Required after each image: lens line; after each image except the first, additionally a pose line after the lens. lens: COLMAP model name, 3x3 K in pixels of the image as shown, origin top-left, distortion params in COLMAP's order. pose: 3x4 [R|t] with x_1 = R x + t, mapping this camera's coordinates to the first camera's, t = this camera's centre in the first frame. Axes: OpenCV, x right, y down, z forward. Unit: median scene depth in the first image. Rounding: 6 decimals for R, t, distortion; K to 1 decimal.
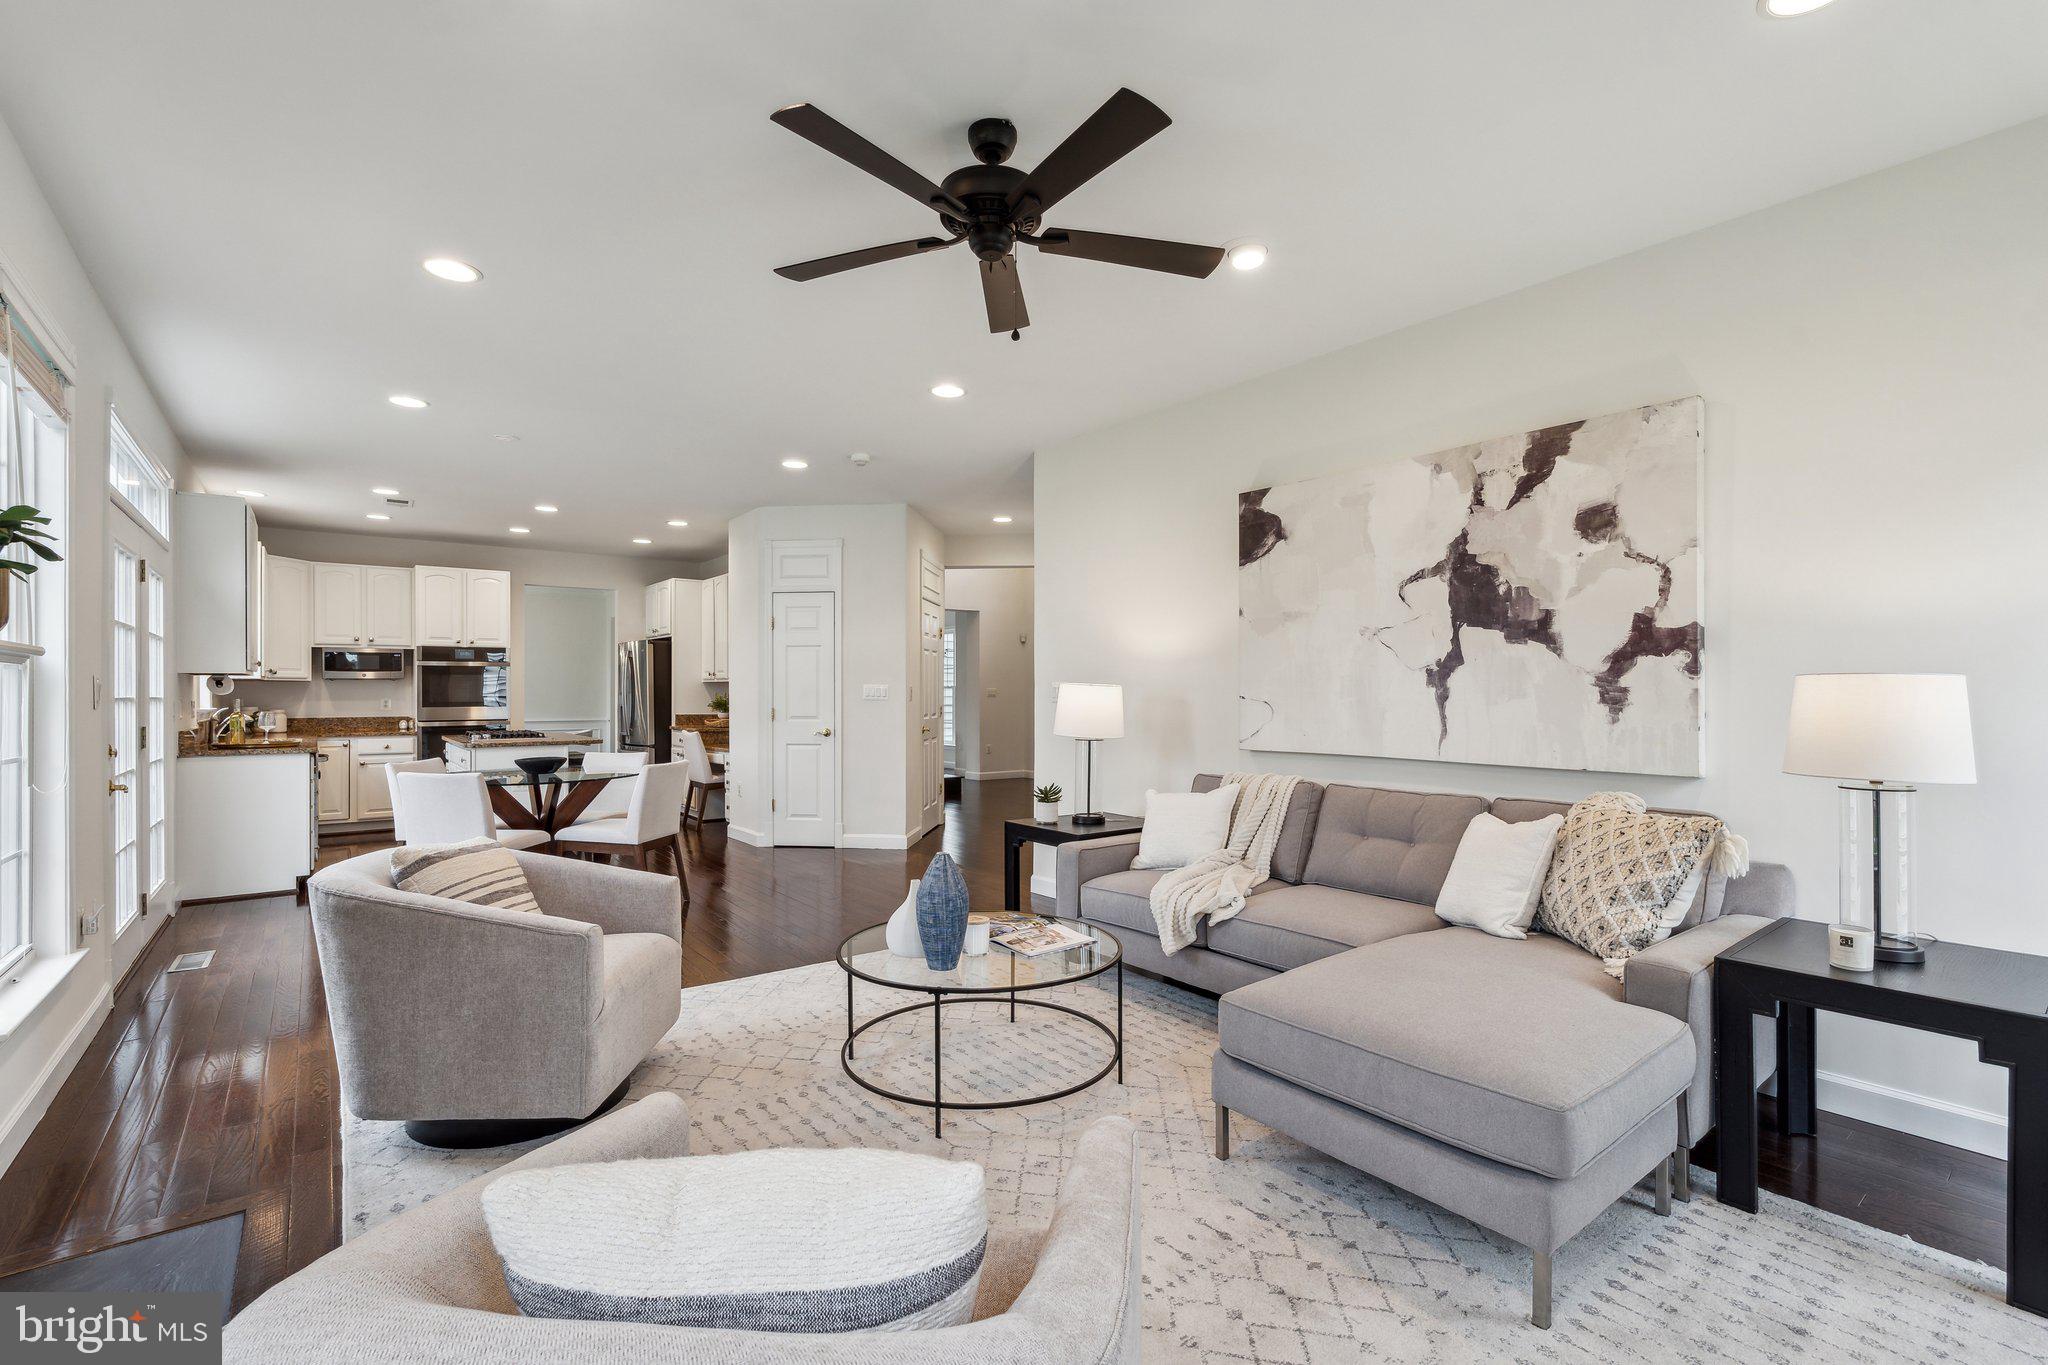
lens RADIAL K [[921.0, 0, 1023.9], [0, 921.0, 689.8], [0, 0, 1]] dist [-0.000229, -0.000580]
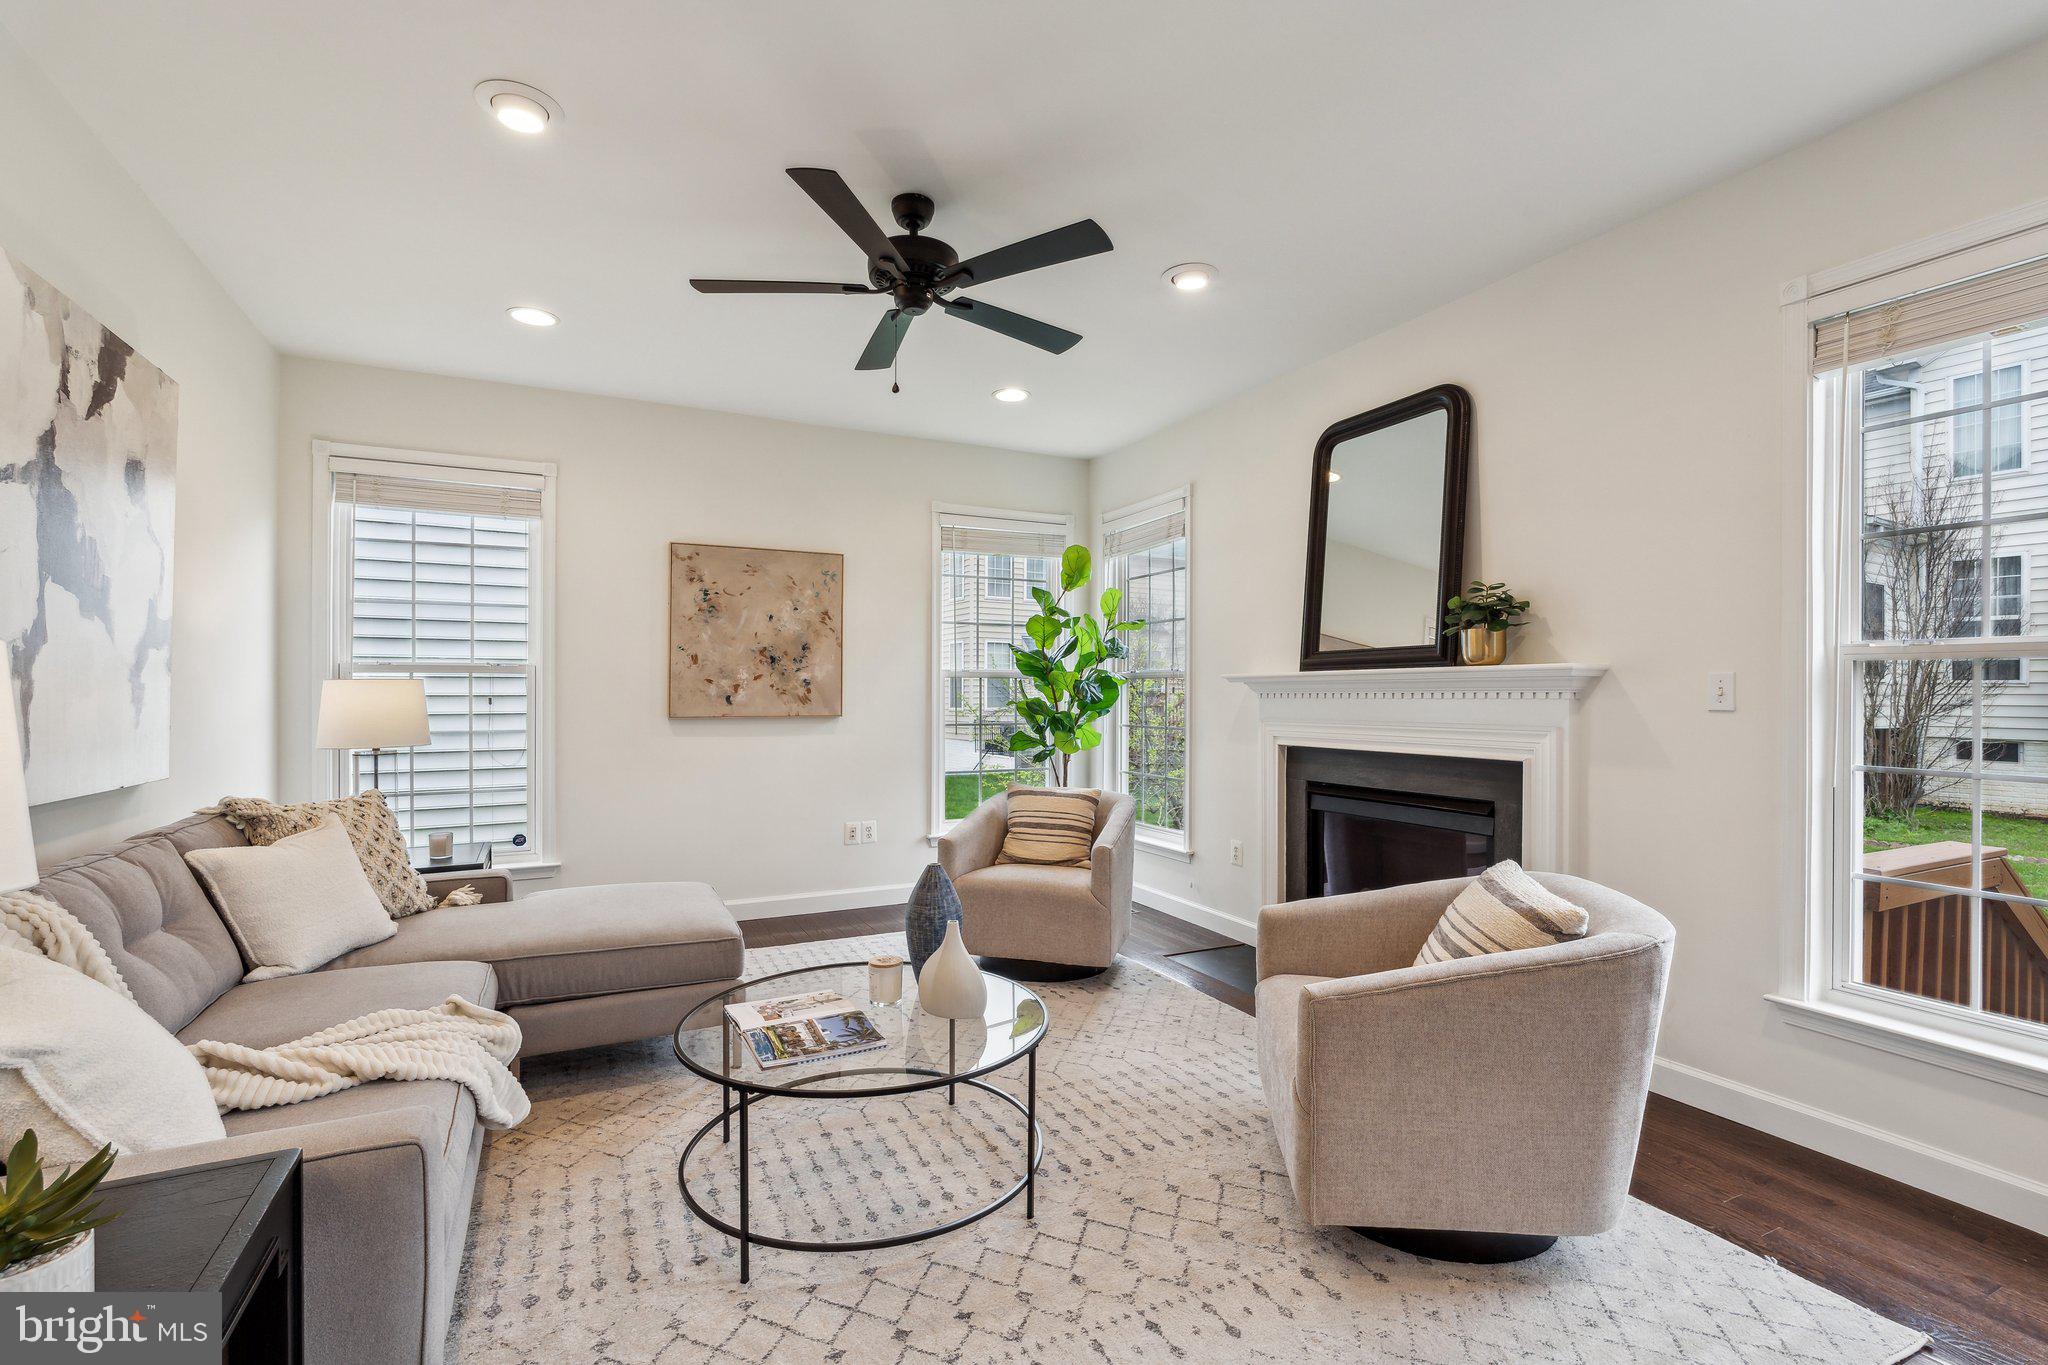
lens RADIAL K [[921.0, 0, 1023.9], [0, 921.0, 689.8], [0, 0, 1]] dist [-0.000229, -0.000580]
pose [[-0.979124, 0.001605, 0.203260, -0.312533], [0.000062, 0.999971, -0.007600, 0.009121], [-0.203266, -0.007429, -0.979095, 1.617308]]
